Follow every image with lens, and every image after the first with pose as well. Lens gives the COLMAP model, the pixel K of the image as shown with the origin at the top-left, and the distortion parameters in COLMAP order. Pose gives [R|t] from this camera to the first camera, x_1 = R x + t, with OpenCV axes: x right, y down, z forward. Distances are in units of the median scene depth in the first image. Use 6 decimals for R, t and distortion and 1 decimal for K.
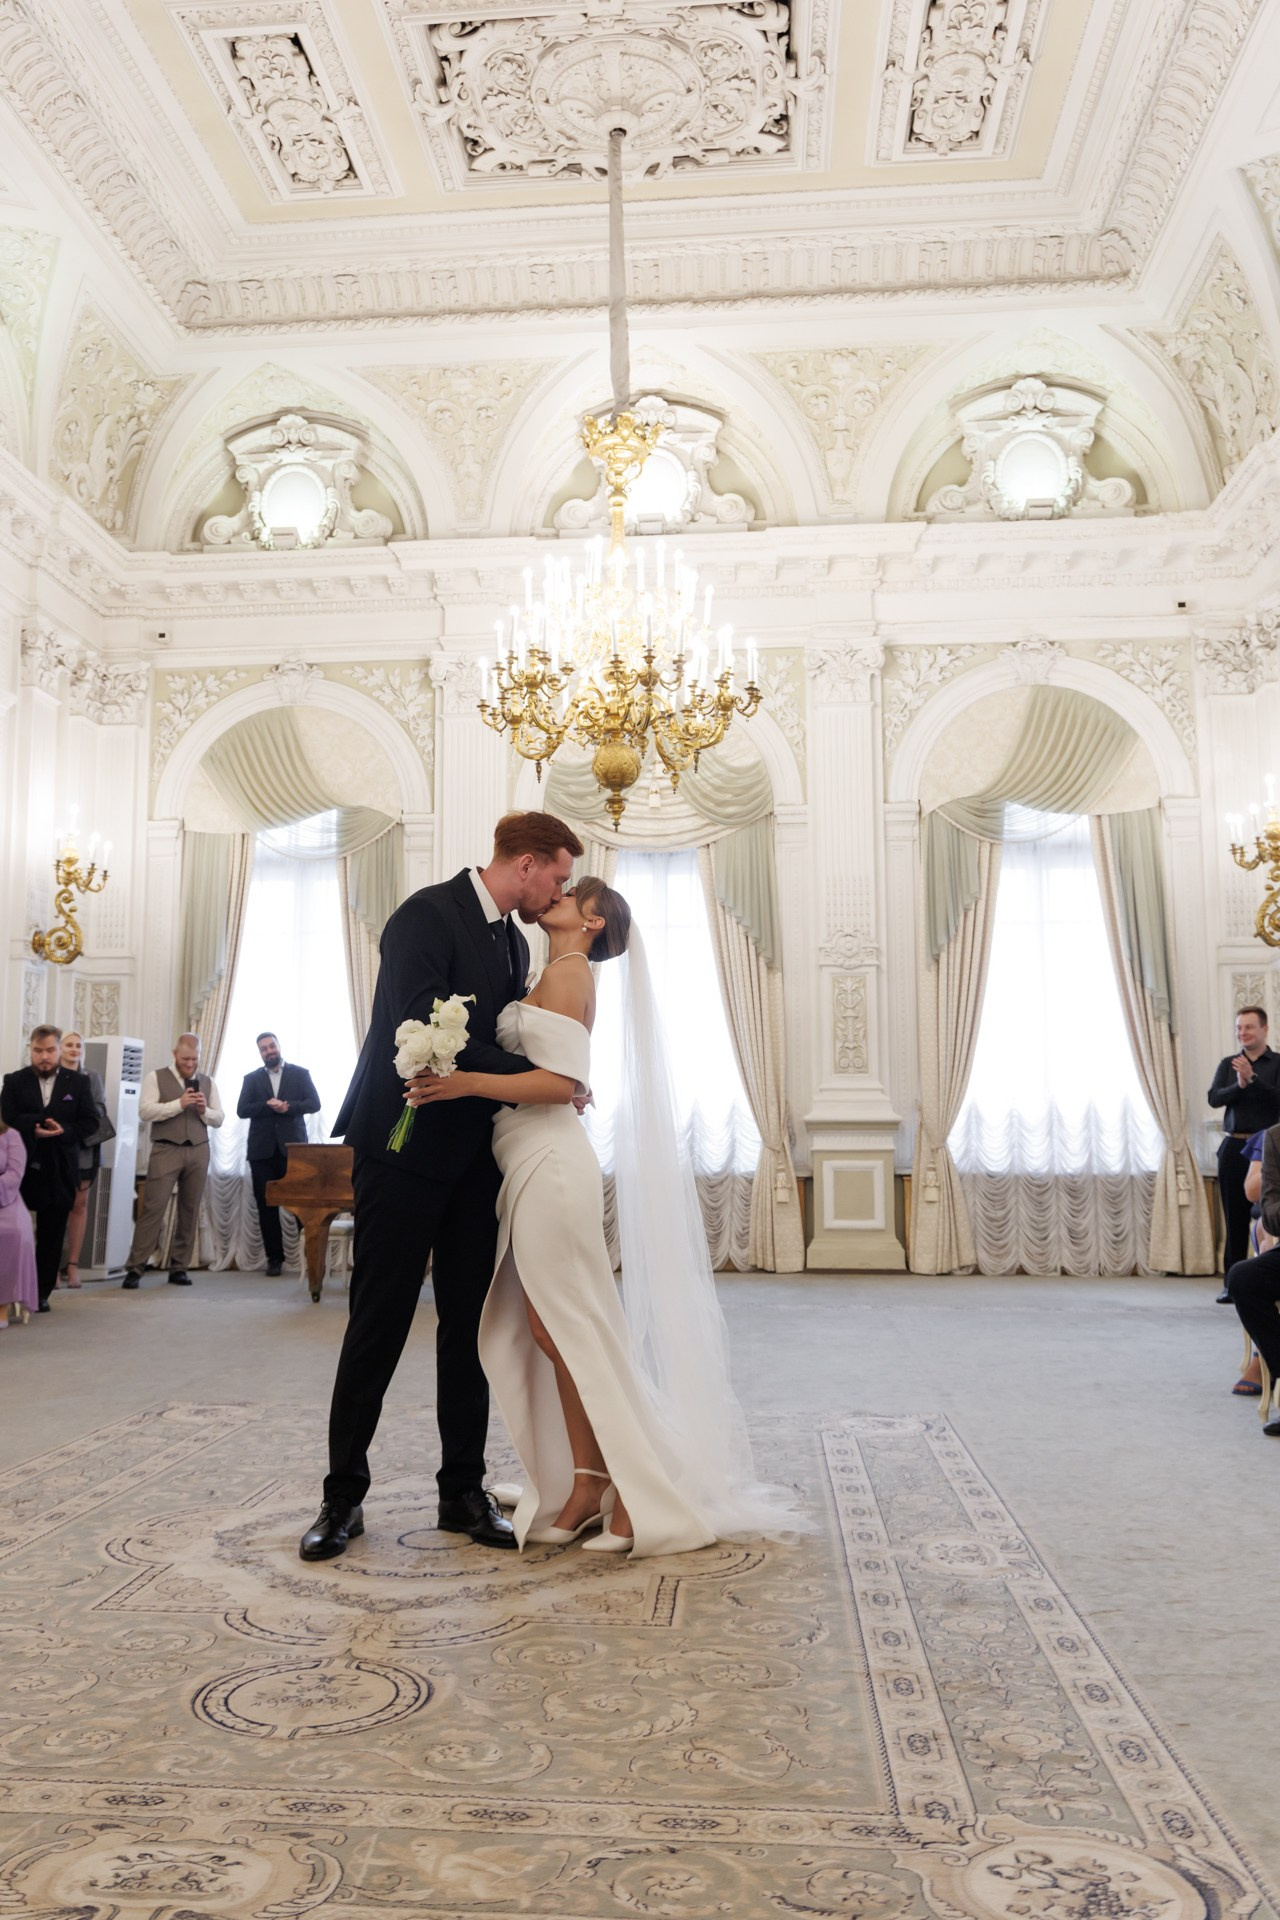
lens RADIAL K [[1614.6, 0, 640.0], [0, 1614.6, 960.0], [0, 0, 1]] dist [-0.000918, 0.010623]
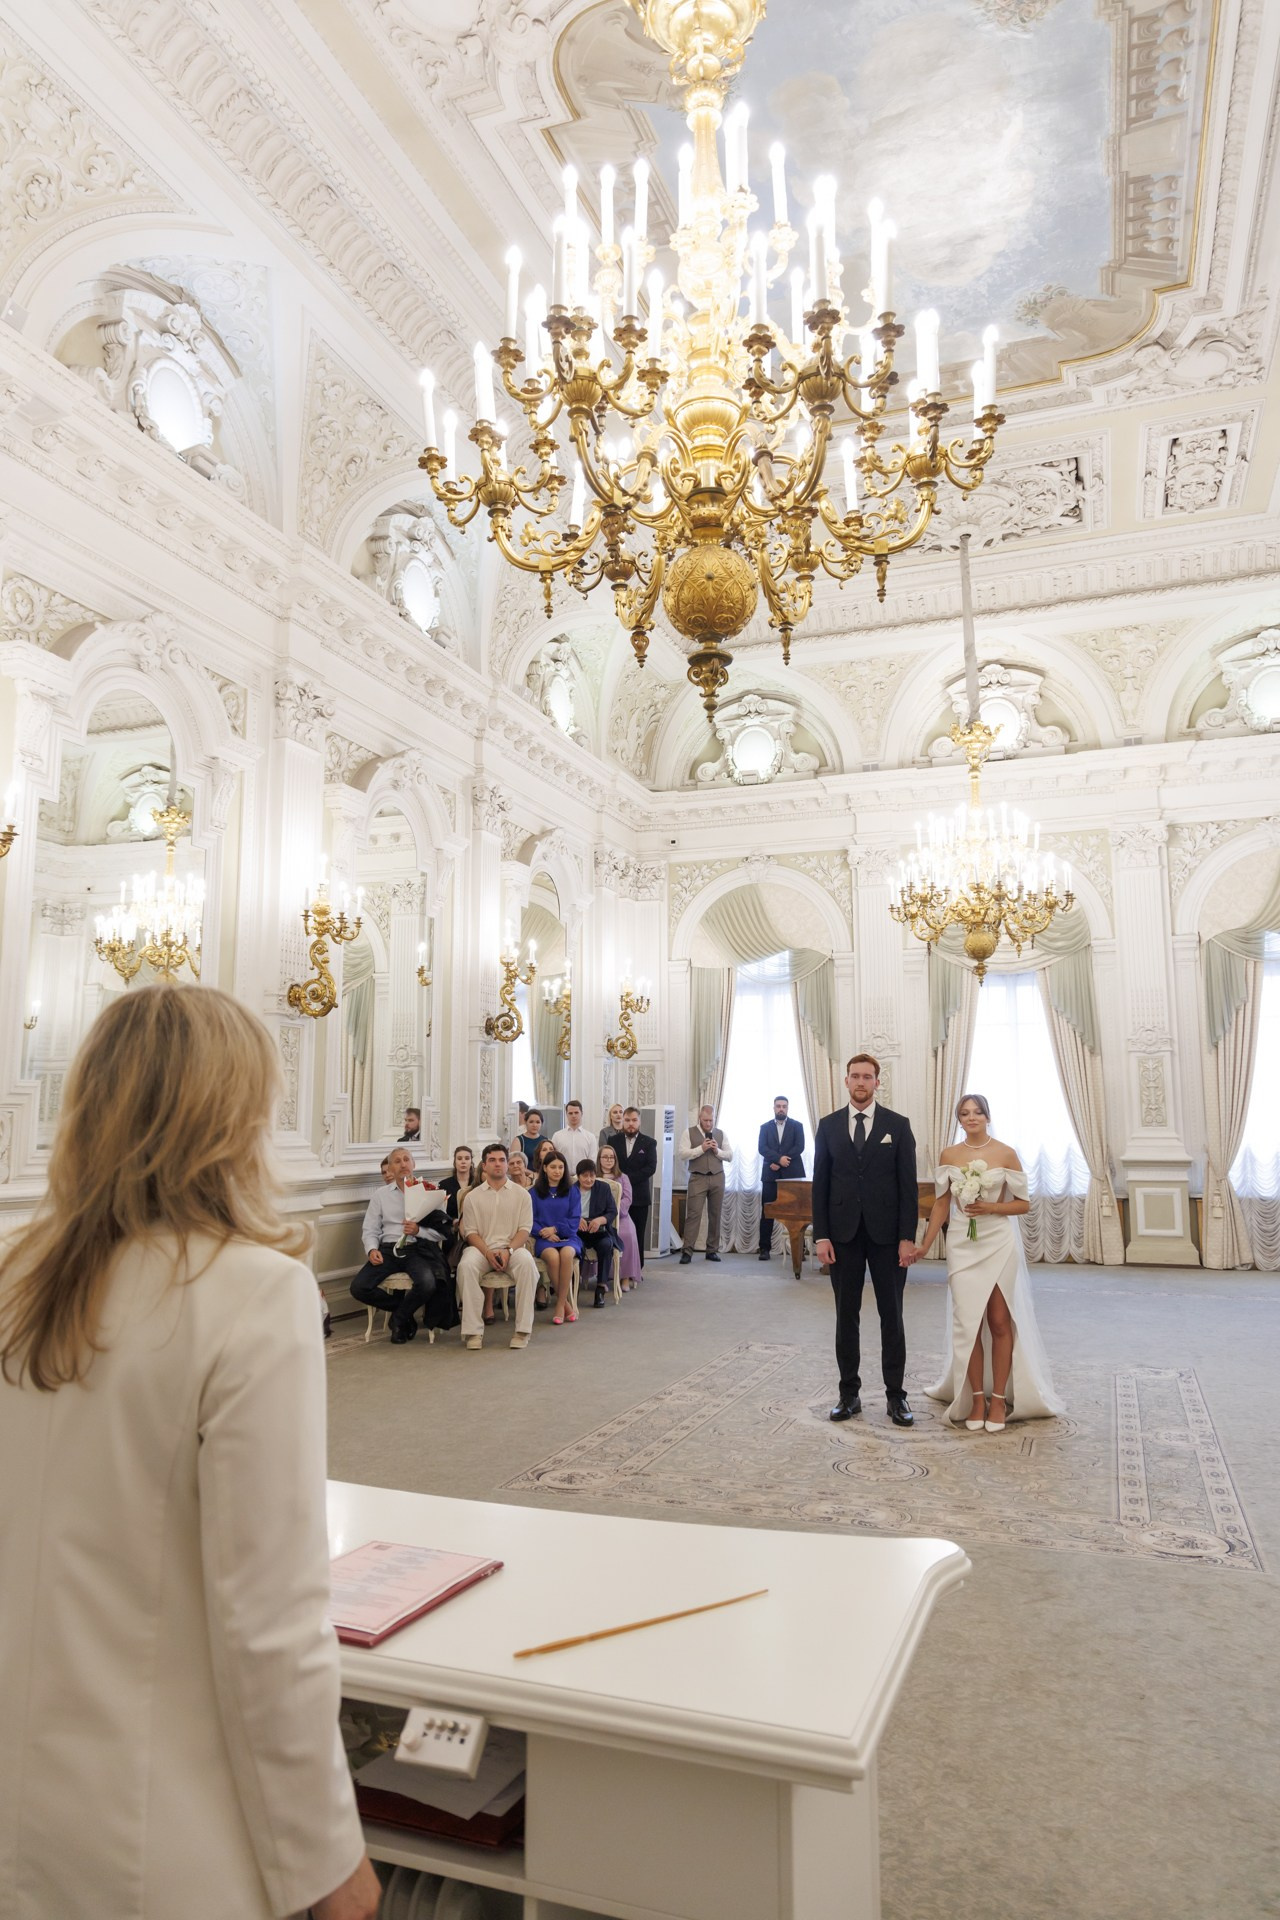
lens RADIAL K [[1276.4, 0, 640.0], [0, 1276.4, 960.0], [0, 0, 1]] dist [-0.007691, -0.001910]
pose [[0.962922, -0.035132, -0.267482, -0.001095], [0.029378, 0.999243, -0.025483, -0.061978], [0.268175, 0.016680, 0.963226, -0.214753]]
